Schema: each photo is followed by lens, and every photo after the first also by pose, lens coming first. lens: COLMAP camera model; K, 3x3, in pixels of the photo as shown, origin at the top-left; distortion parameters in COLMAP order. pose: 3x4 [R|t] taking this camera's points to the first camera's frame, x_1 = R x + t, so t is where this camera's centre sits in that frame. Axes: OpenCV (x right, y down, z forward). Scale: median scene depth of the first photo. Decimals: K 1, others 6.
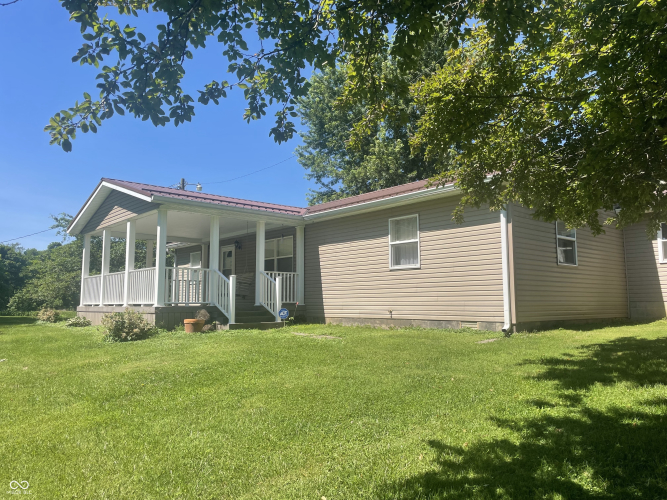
lens RADIAL K [[501.2, 0, 329.3], [0, 501.2, 244.4], [0, 0, 1]] dist [0.089162, -0.110065]
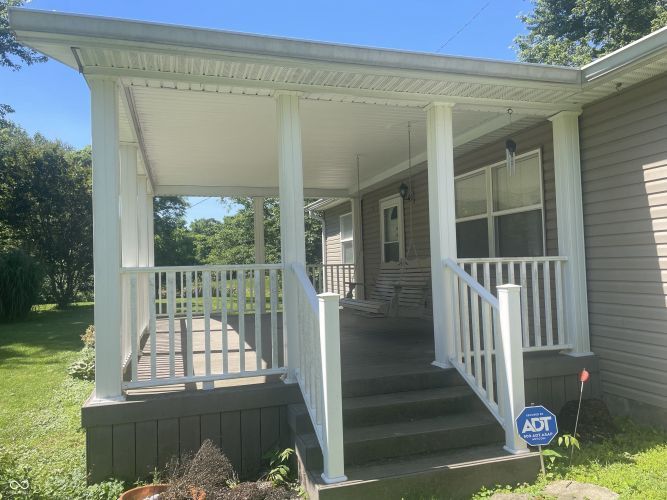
lens RADIAL K [[501.2, 0, 329.3], [0, 501.2, 244.4], [0, 0, 1]] dist [0.089162, -0.110065]
pose [[0.915032, -0.040765, -0.401315, -0.071907], [0.073455, 0.995085, 0.066405, 0.015426], [0.396636, -0.090241, 0.913530, 0.651649]]
